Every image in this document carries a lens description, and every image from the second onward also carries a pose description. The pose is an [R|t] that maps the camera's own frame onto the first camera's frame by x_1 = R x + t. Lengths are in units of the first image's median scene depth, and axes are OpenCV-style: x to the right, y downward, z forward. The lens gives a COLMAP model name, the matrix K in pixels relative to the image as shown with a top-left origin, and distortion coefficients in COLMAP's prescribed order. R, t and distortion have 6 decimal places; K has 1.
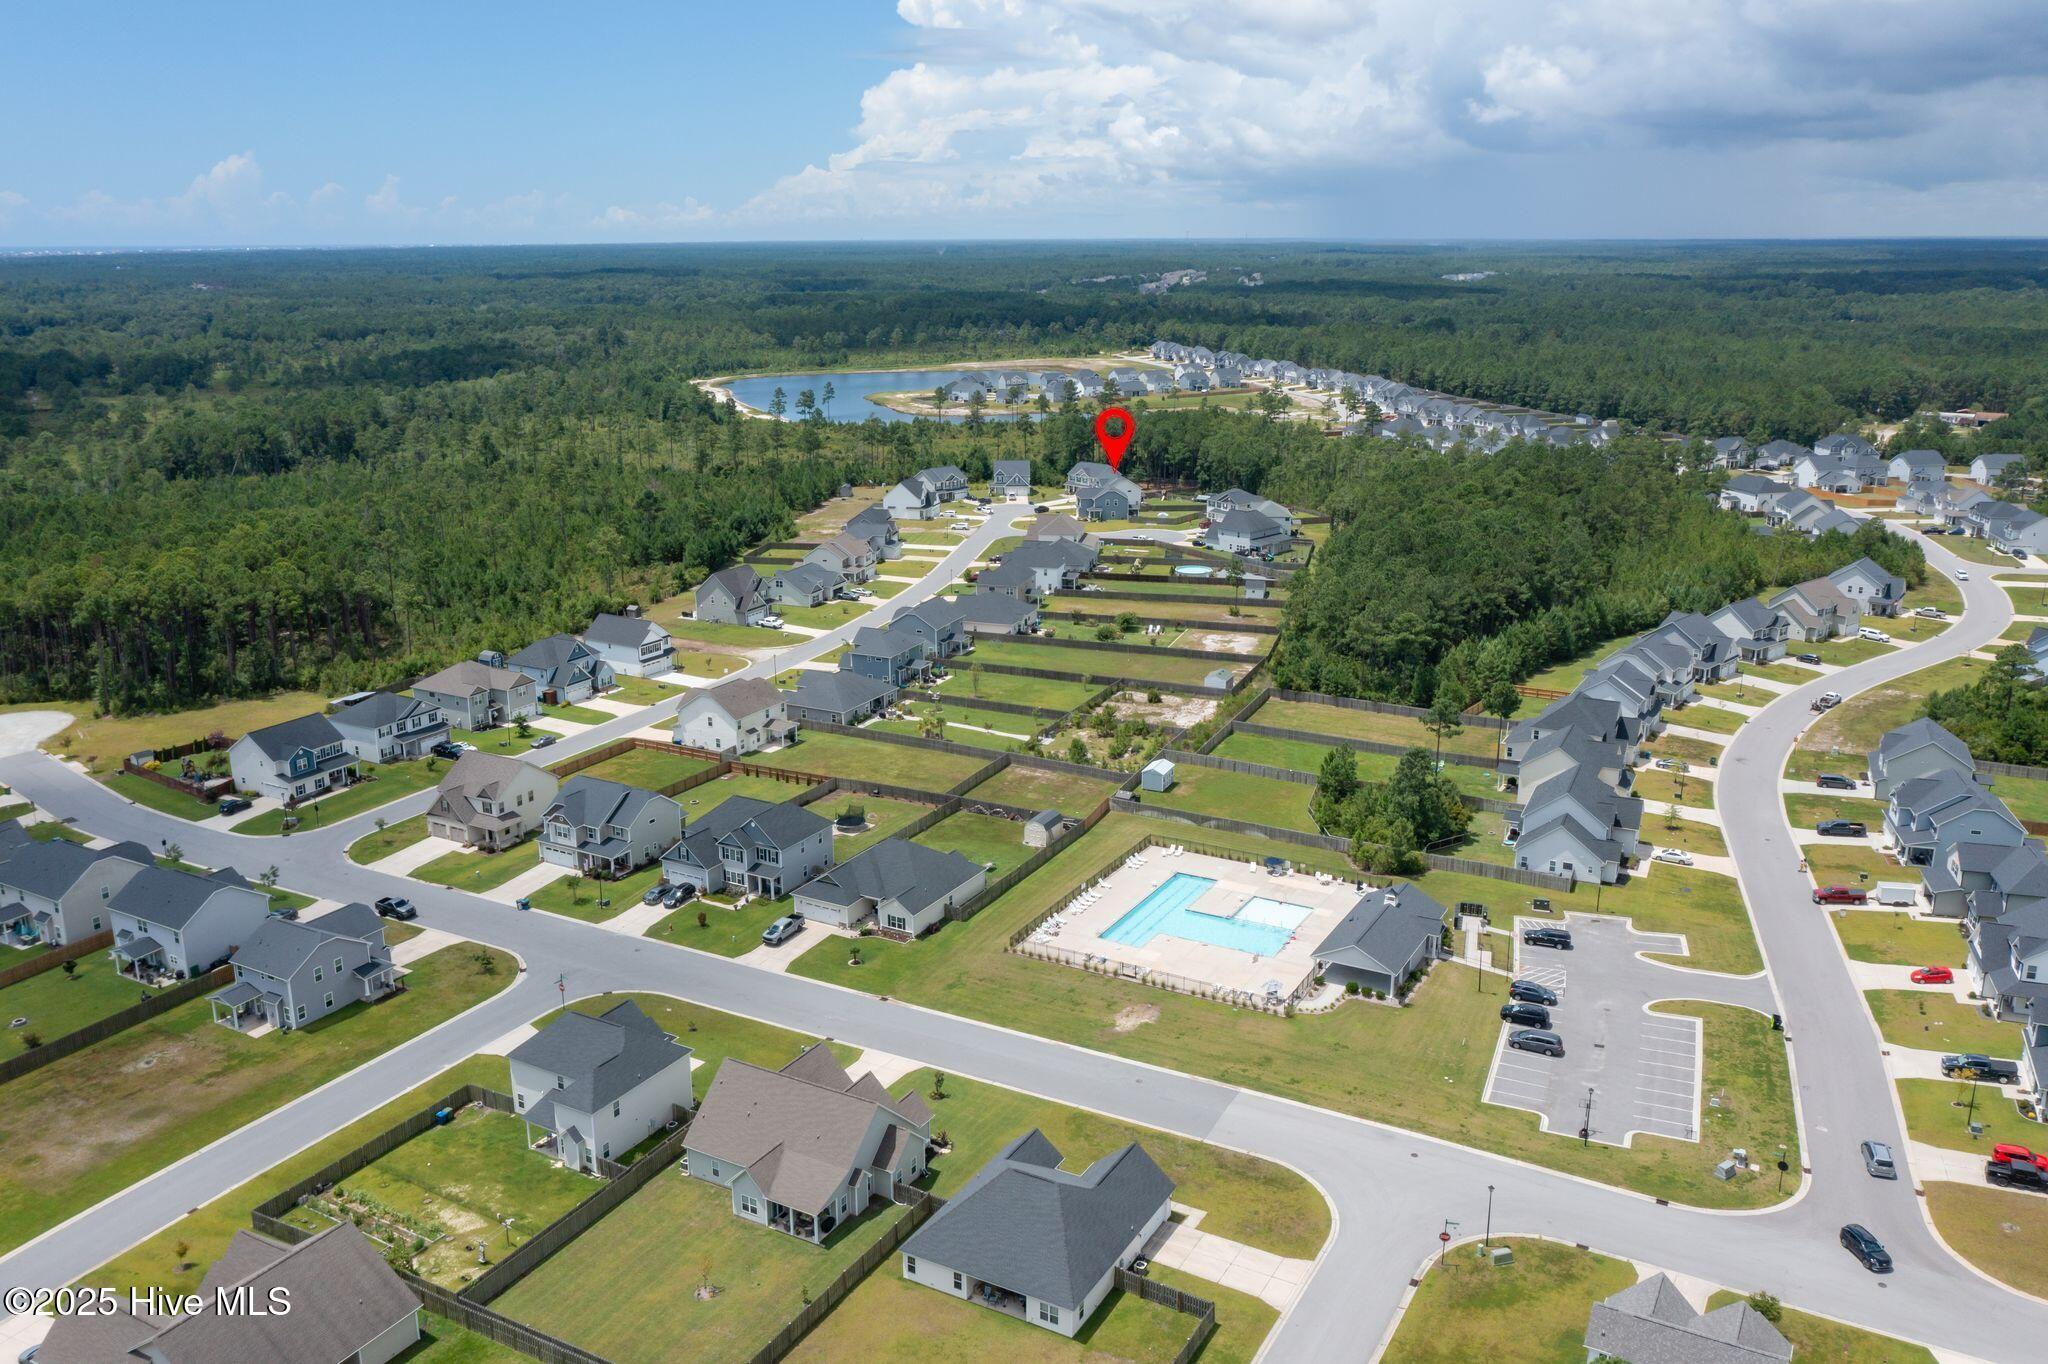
lens RADIAL K [[1620.4, 0, 1024.0], [0, 1620.4, 682.0], [0, 0, 1]] dist [-0.001537, -0.002279]
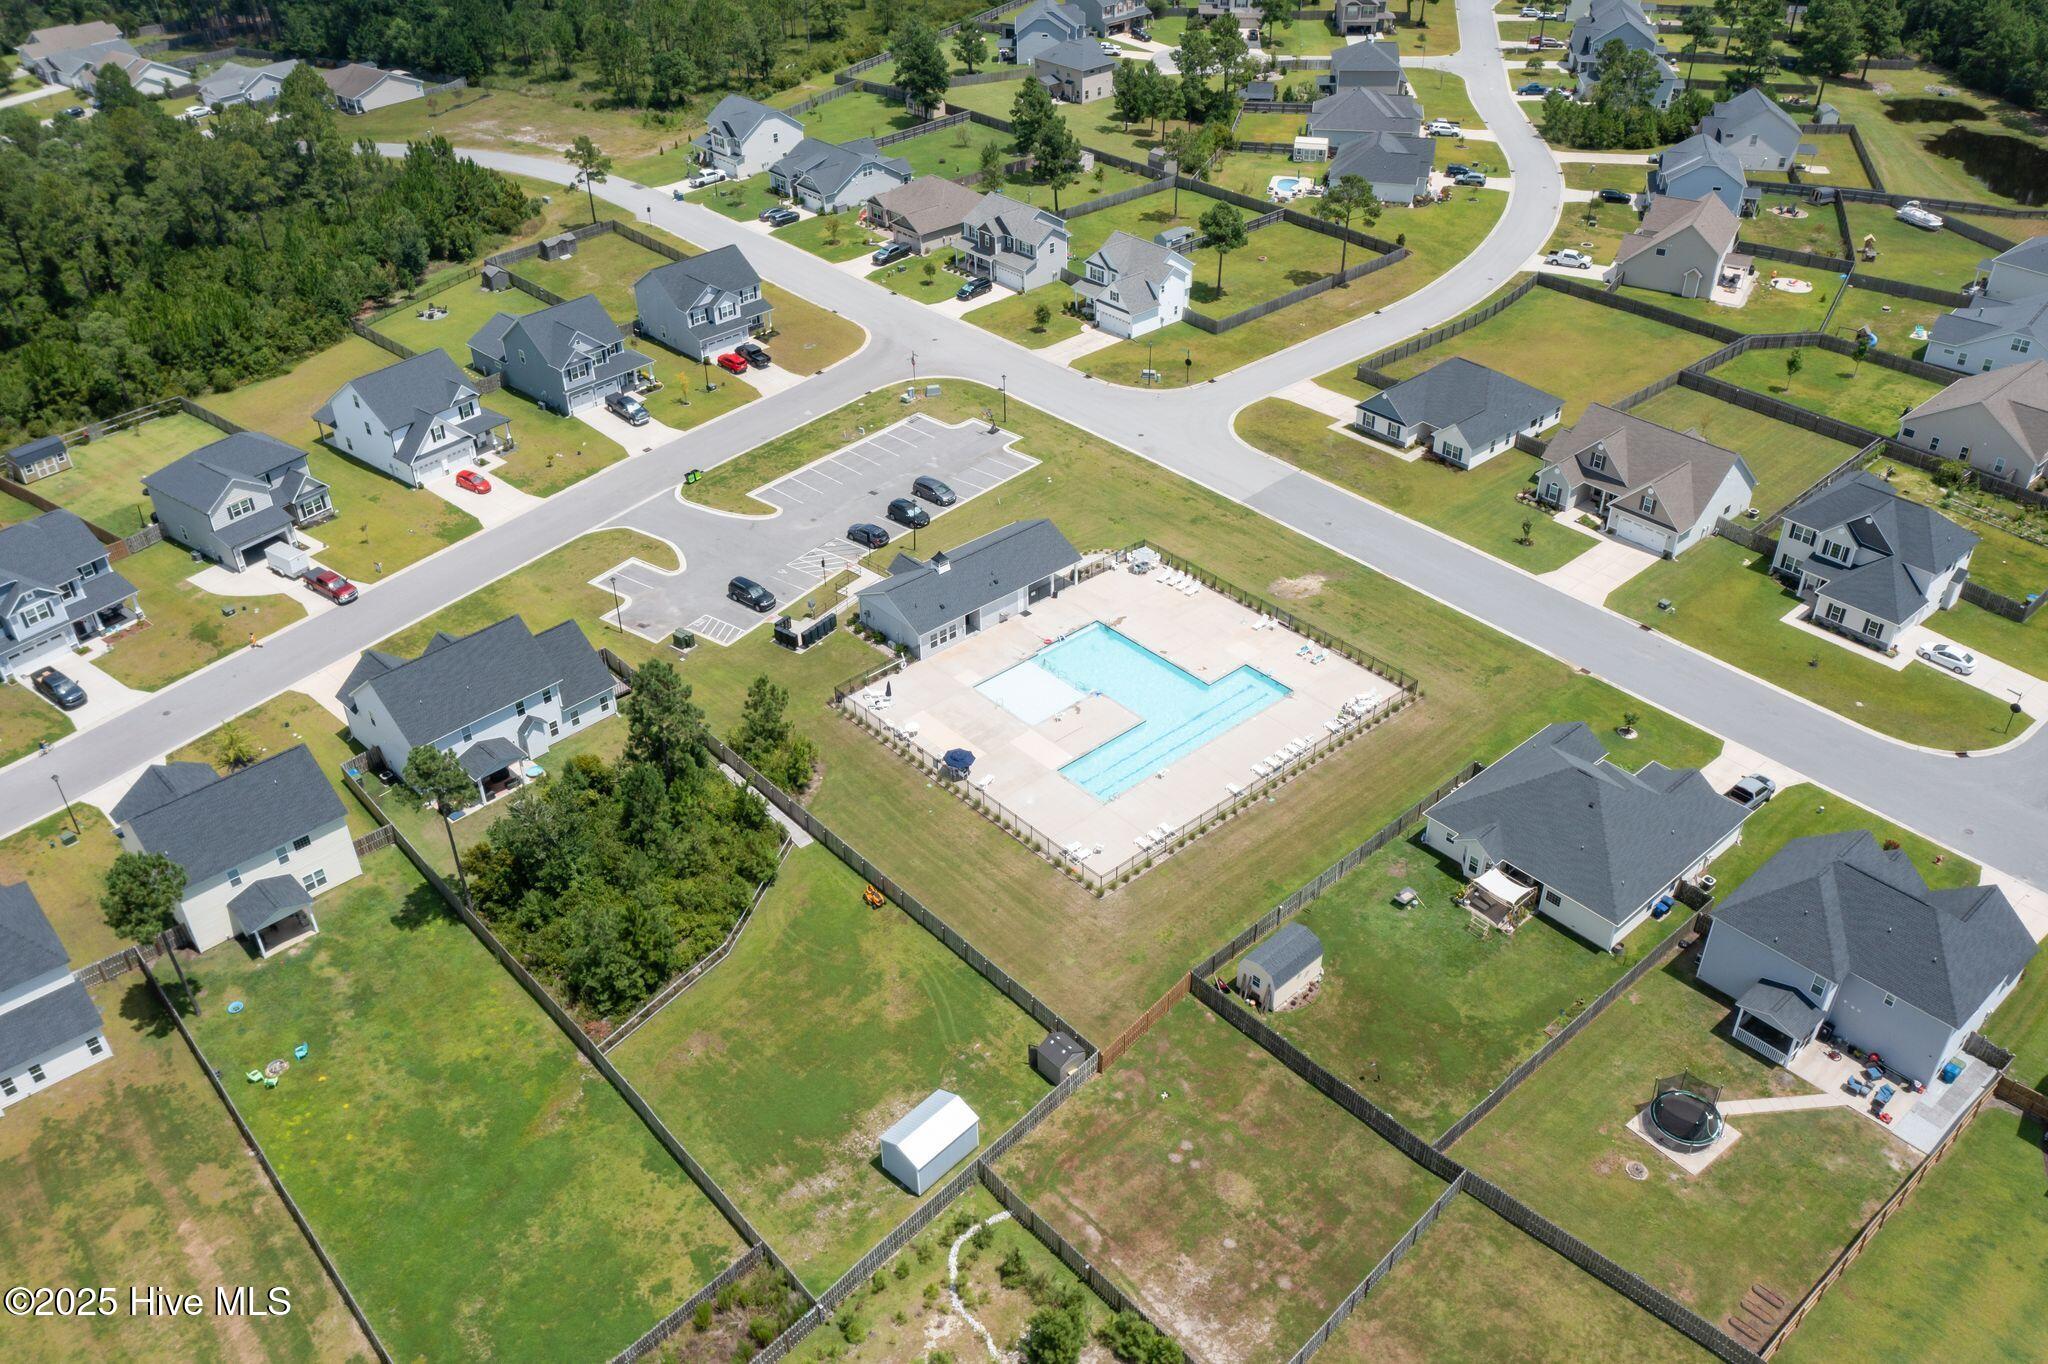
lens RADIAL K [[1620.4, 0, 1024.0], [0, 1620.4, 682.0], [0, 0, 1]] dist [-0.001537, -0.002279]
pose [[-0.944524, -0.181702, 0.273603, -0.045292], [0.096798, 0.642034, 0.760541, -0.466212], [-0.313855, 0.744834, -0.588828, 1.603006]]
